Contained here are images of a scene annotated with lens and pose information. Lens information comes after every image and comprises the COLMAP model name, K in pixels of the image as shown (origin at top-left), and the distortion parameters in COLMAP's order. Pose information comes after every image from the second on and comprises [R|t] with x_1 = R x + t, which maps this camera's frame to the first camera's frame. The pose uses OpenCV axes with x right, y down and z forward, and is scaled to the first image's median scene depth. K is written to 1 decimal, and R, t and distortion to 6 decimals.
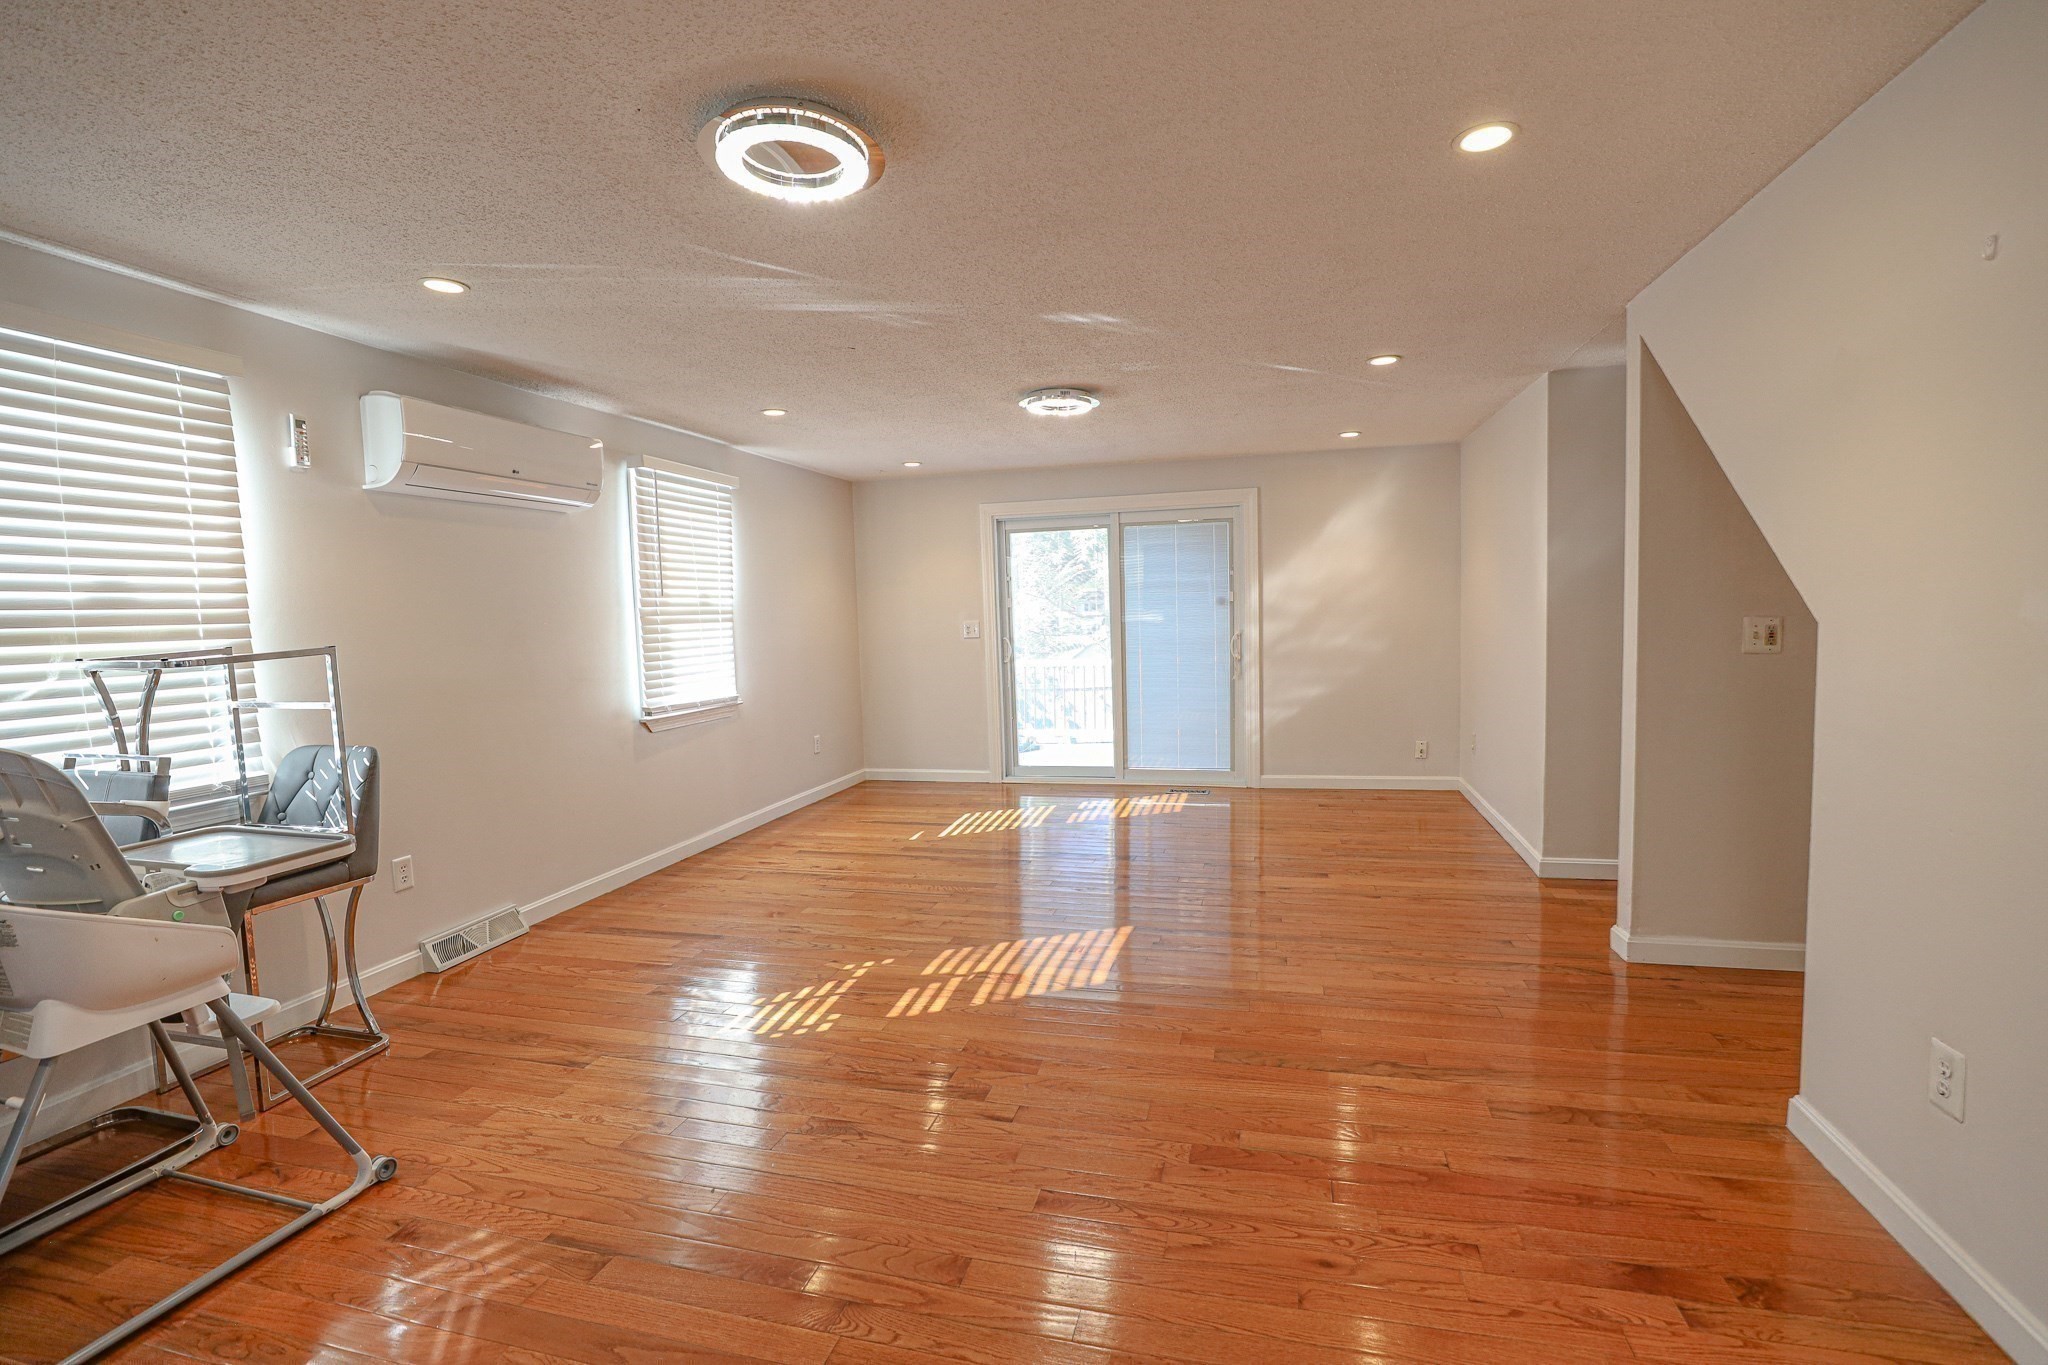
lens RADIAL K [[926.4, 0, 1034.9], [0, 926.4, 682.4], [0, 0, 1]] dist [-0.039521, 0.012719]
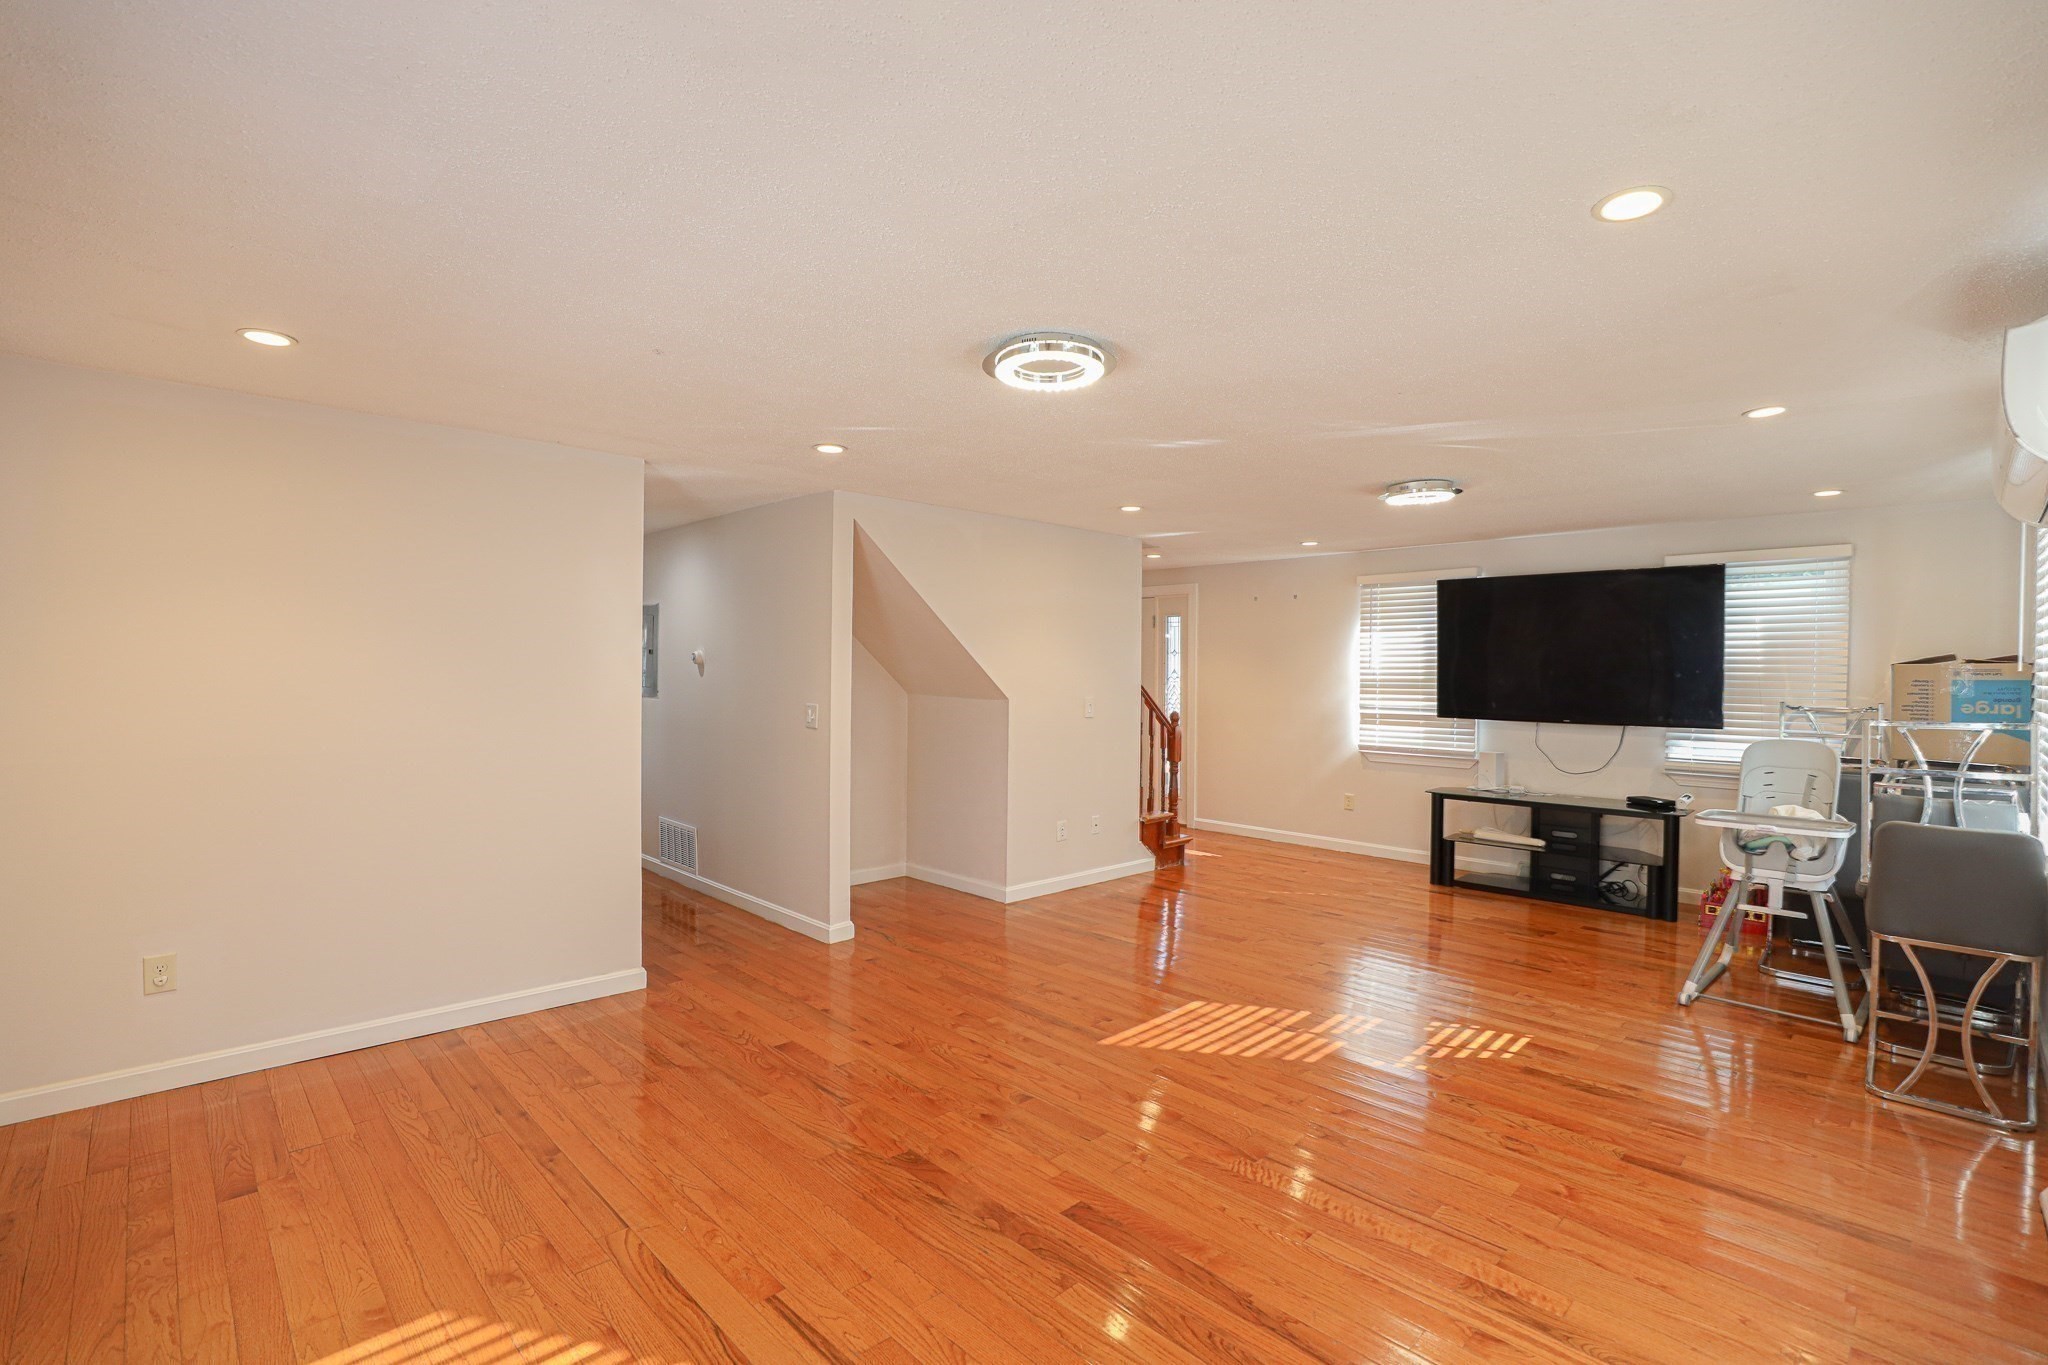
lens RADIAL K [[926.4, 0, 1034.9], [0, 926.4, 682.4], [0, 0, 1]] dist [-0.039521, 0.012719]
pose [[-0.857640, 0.012631, 0.514095, -0.357655], [0.055438, 0.996143, 0.068009, -0.181131], [-0.511253, 0.086828, -0.855033, 2.023218]]
